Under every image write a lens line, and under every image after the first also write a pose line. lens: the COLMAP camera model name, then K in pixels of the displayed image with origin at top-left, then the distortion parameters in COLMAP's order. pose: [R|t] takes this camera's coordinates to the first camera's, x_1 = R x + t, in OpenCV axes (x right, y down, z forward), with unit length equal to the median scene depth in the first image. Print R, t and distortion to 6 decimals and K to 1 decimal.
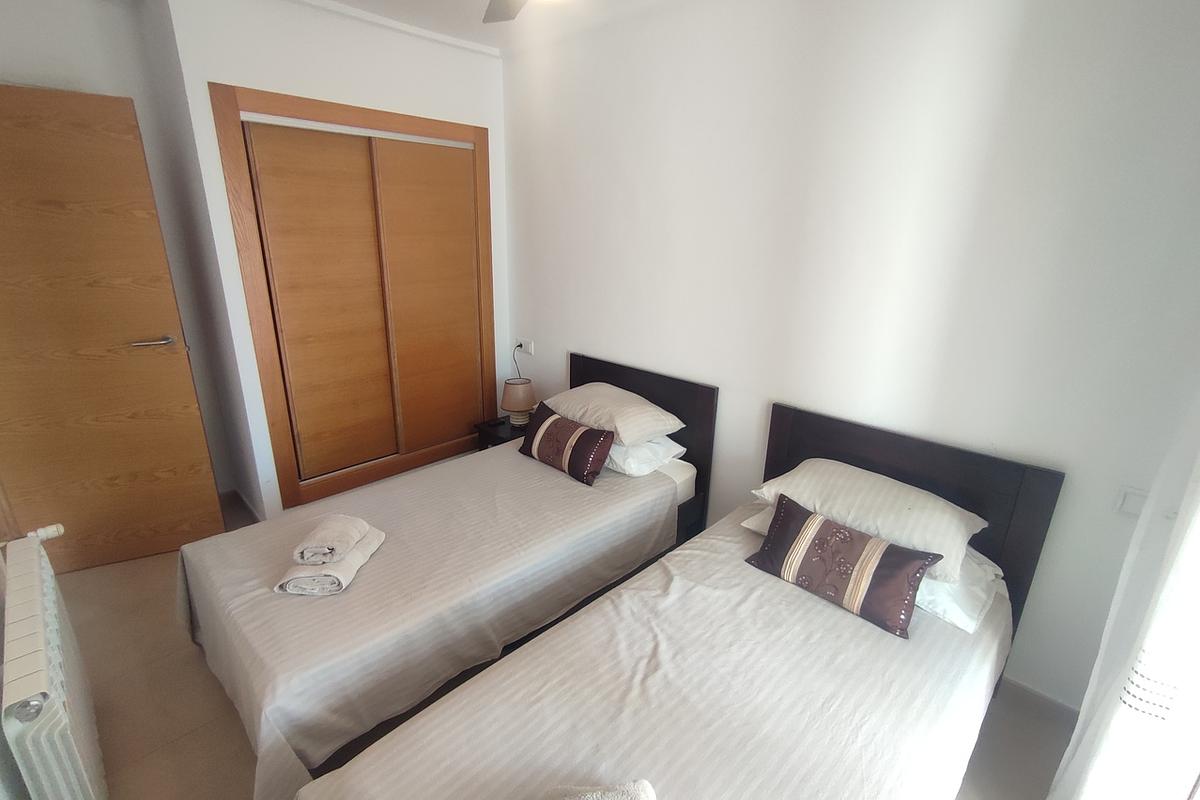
lens RADIAL K [[540.2, 0, 595.4], [0, 540.2, 400.4], [0, 0, 1]] dist [-0.029571, 0.016143]
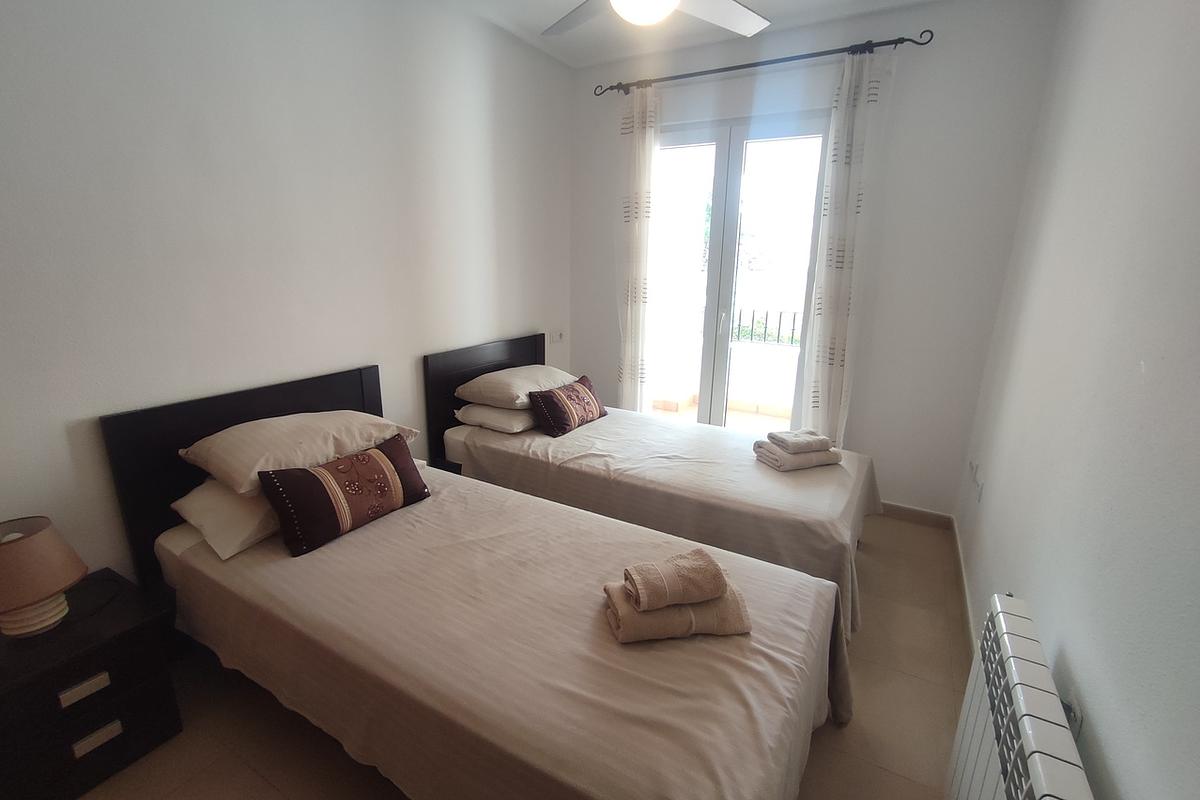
lens RADIAL K [[540.2, 0, 595.4], [0, 540.2, 400.4], [0, 0, 1]] dist [-0.029571, 0.016143]
pose [[-0.238883, -0.271339, 0.932368, -1.225295], [0.271411, 0.903242, 0.332401, -0.277552], [-0.932347, 0.332460, -0.142125, 1.250342]]
